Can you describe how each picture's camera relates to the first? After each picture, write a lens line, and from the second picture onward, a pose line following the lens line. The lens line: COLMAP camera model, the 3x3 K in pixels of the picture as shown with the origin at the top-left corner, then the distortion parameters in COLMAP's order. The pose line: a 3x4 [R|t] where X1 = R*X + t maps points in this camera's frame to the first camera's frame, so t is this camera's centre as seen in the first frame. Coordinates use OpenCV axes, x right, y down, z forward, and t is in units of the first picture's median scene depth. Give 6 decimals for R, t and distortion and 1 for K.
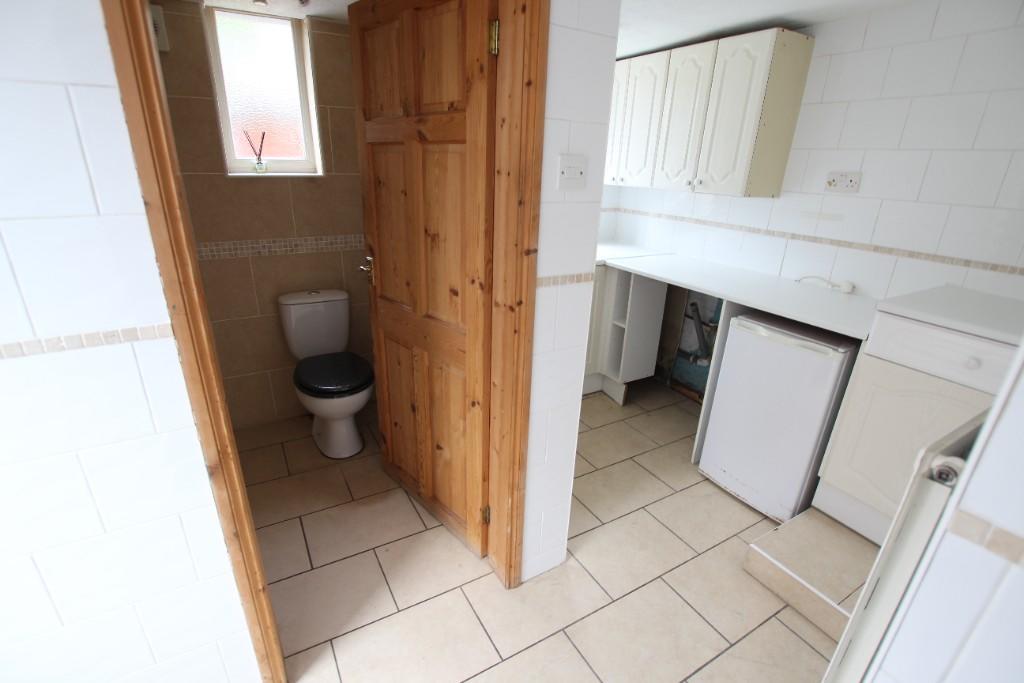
lens RADIAL K [[479.2, 0, 510.2], [0, 479.2, 348.1], [0, 0, 1]] dist [-0.026176, 0.000381]
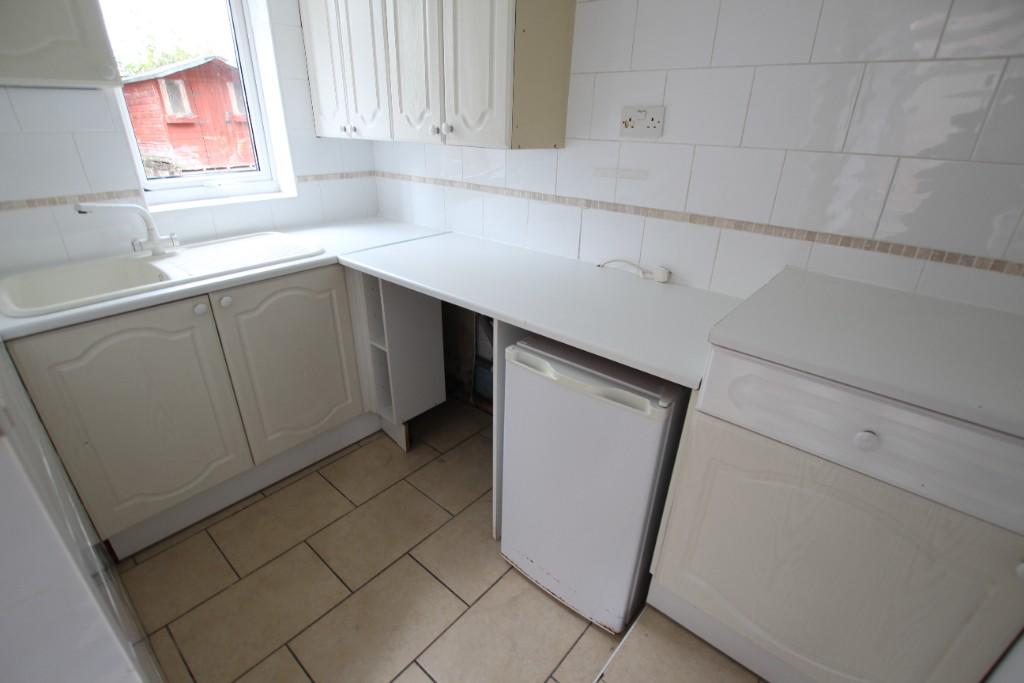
lens RADIAL K [[479.2, 0, 510.2], [0, 479.2, 348.1], [0, 0, 1]] dist [-0.026176, 0.000381]
pose [[0.947043, -0.151975, 0.282865, 0.257505], [0.127580, 0.986480, 0.102864, -0.113454], [-0.294673, -0.061329, 0.953628, 0.349171]]
